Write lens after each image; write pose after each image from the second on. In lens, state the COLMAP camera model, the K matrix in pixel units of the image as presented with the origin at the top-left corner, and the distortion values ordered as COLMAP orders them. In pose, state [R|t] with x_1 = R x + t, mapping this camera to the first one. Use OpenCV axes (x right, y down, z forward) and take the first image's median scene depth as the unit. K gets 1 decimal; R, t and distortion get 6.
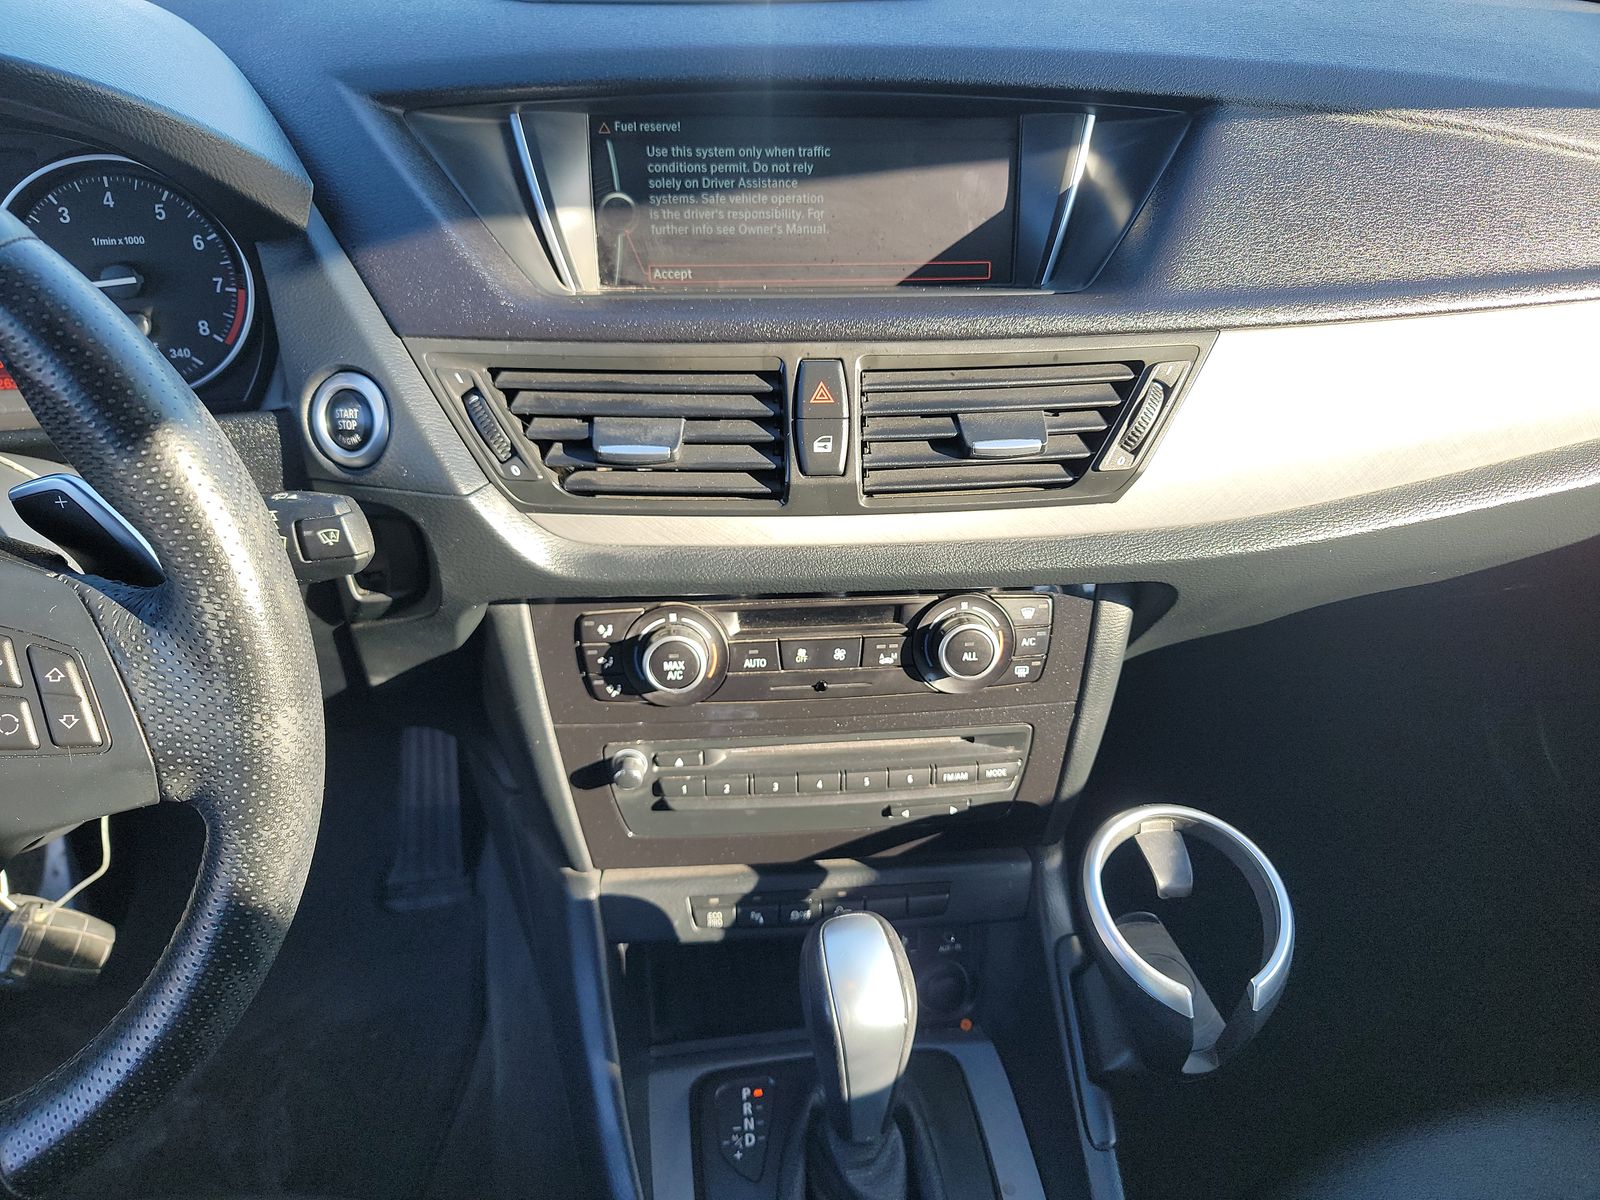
lens RADIAL K [[1077.6, 0, 845.0], [0, 1077.6, 611.9], [0, 0, 1]] dist [0.001278, -0.036958]
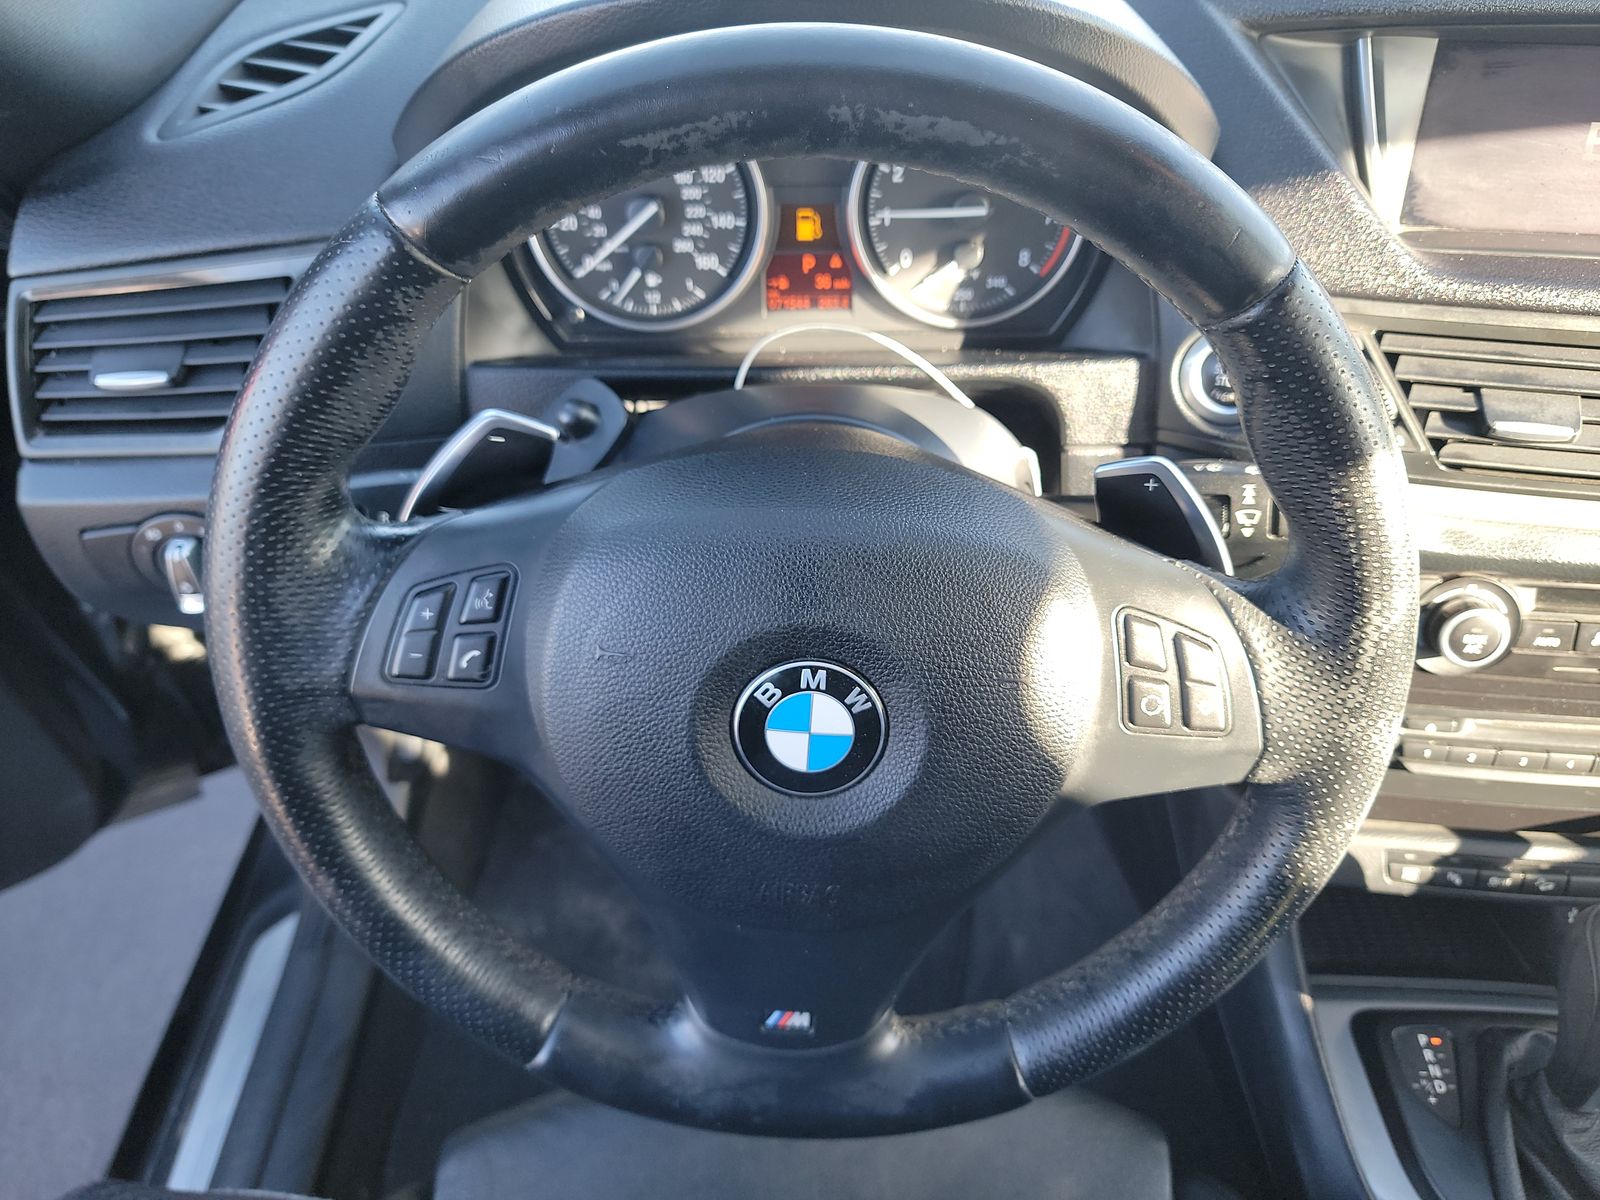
lens RADIAL K [[1077.6, 0, 845.0], [0, 1077.6, 611.9], [0, 0, 1]] dist [0.001278, -0.036958]
pose [[0.978598, 0.103107, -0.178086, -0.544836], [-0.076974, 0.986003, 0.147892, -0.074779], [0.190842, -0.131019, 0.972838, -0.058950]]
